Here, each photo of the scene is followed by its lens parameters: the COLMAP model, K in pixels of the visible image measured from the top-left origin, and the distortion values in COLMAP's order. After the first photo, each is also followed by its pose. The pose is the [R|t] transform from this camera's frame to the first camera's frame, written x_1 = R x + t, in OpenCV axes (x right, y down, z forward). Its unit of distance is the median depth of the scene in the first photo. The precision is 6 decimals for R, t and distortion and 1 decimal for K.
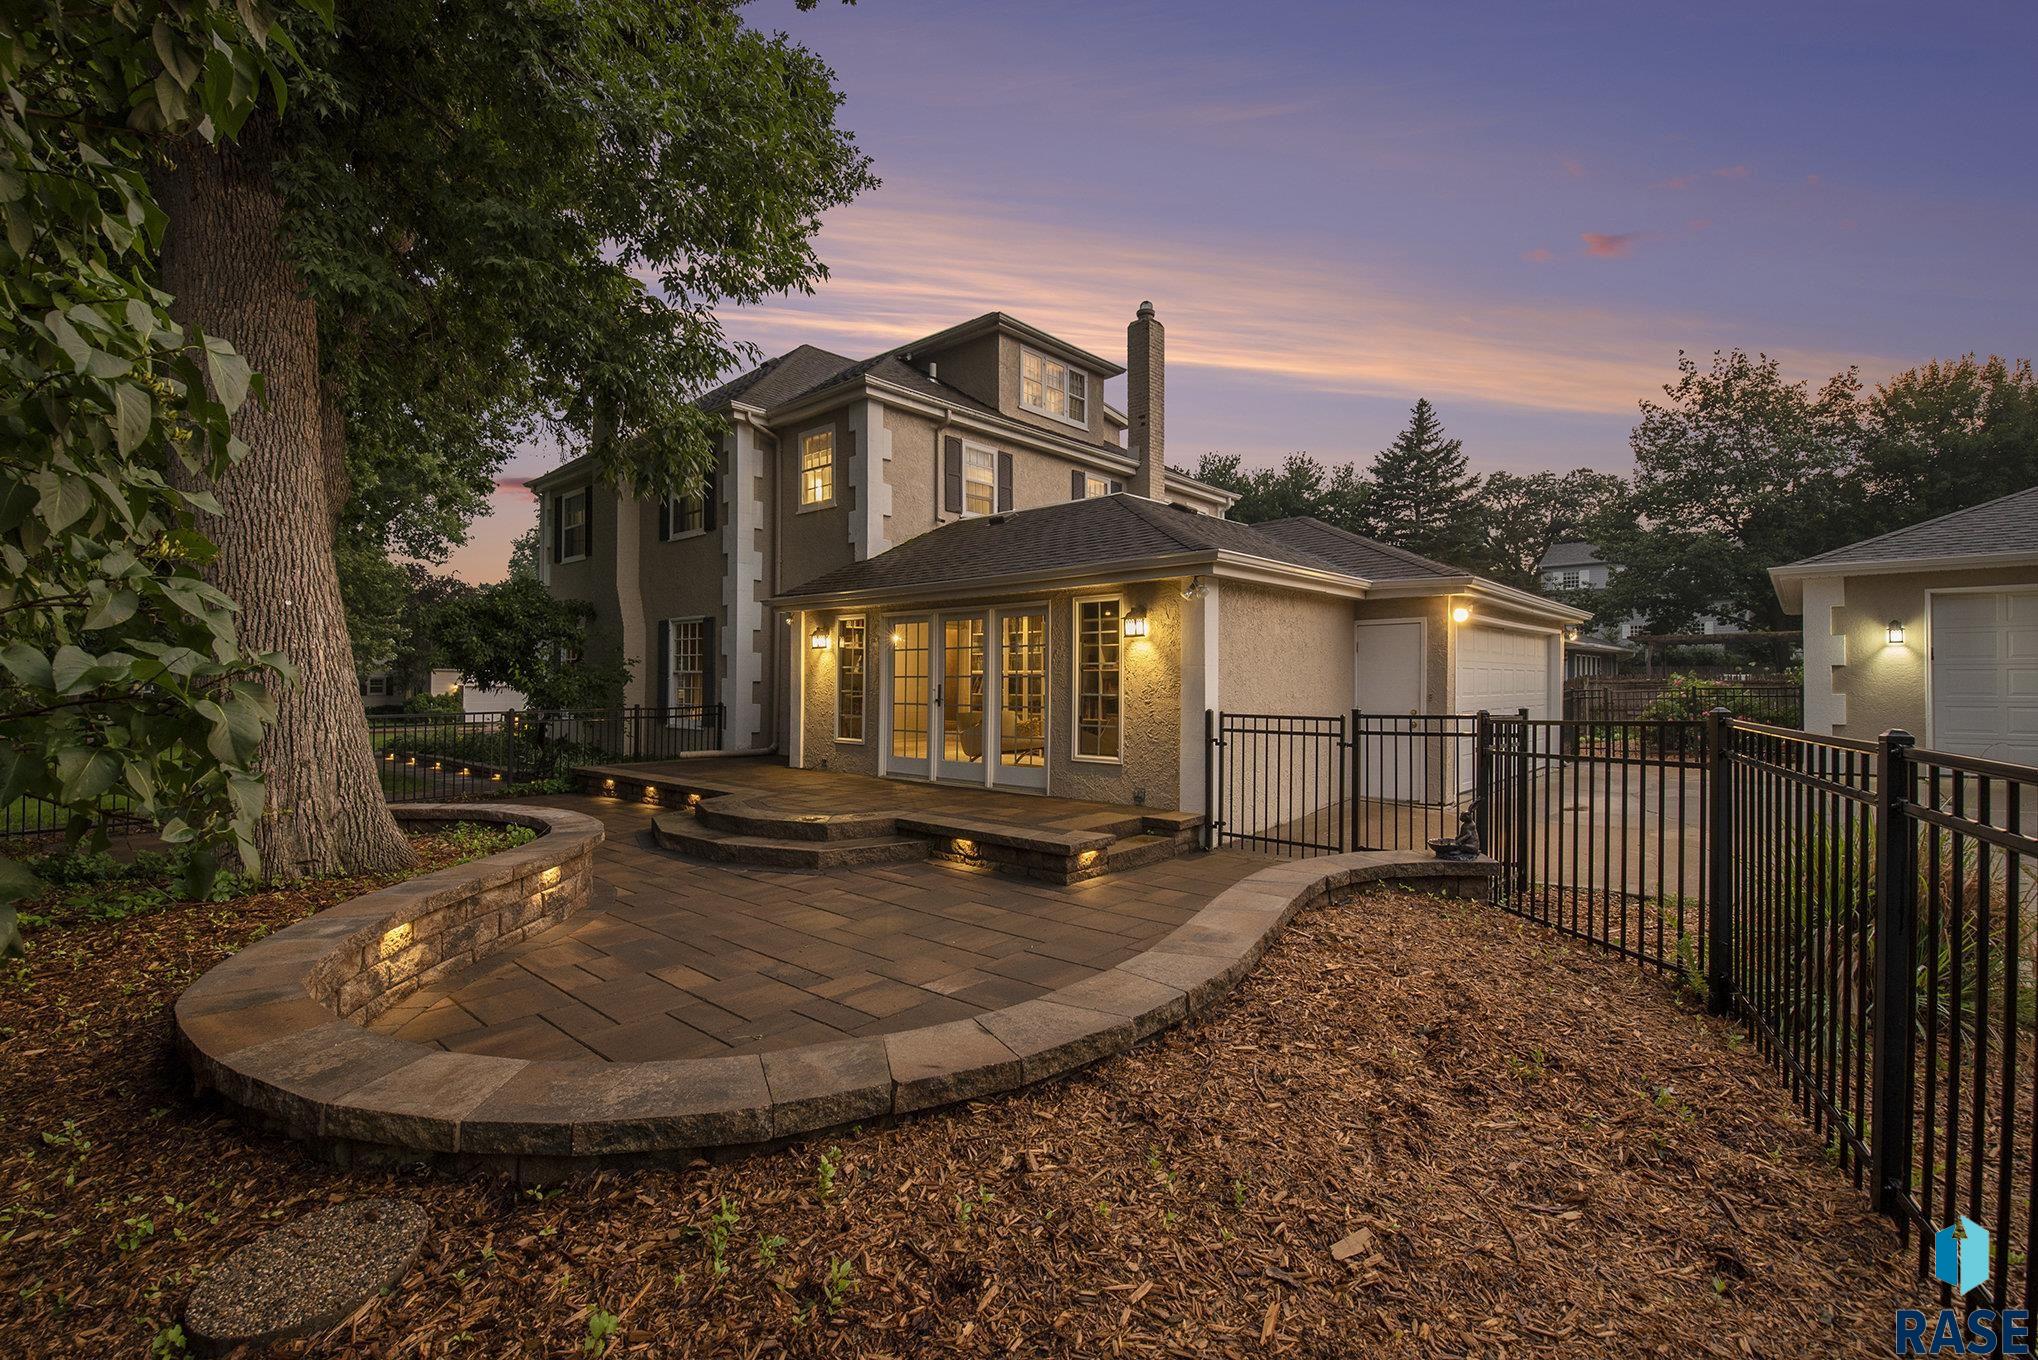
lens RADIAL K [[896.0, 0, 996.6], [0, 896.0, 681.0], [0, 0, 1]] dist [-0.021404, -0.000548]
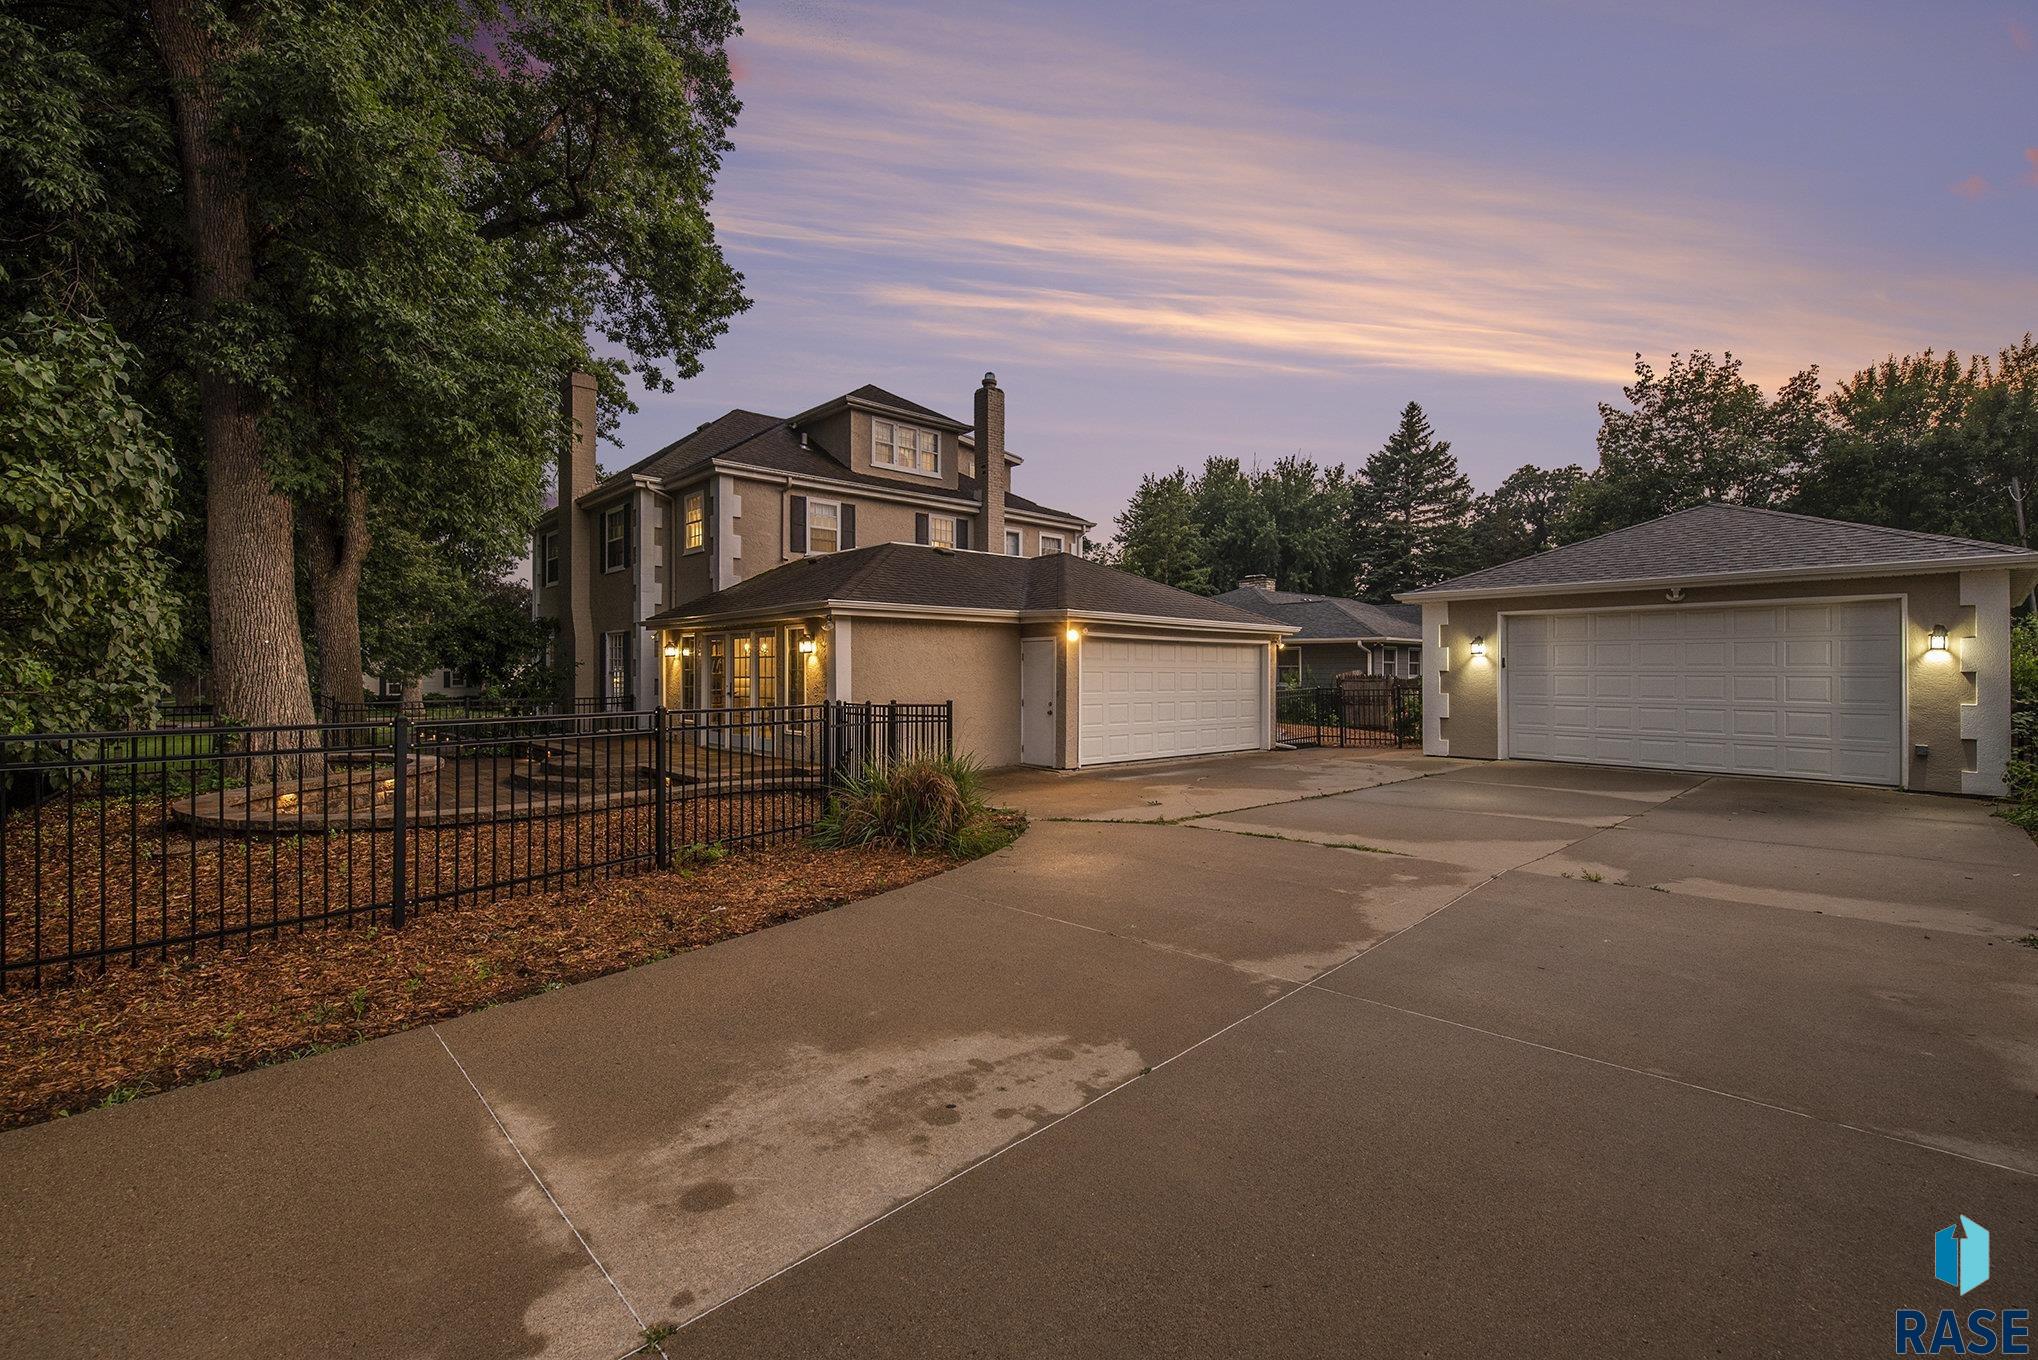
lens RADIAL K [[882.4, 0, 968.6], [0, 882.4, 672.4], [0, 0, 1]] dist [-0.002097, -0.000289]
pose [[0.994194, 0.003628, -0.107537, 0.344828], [-0.003840, 0.999991, -0.001769, -0.008907], [0.107530, 0.002172, 0.994200, -0.276113]]
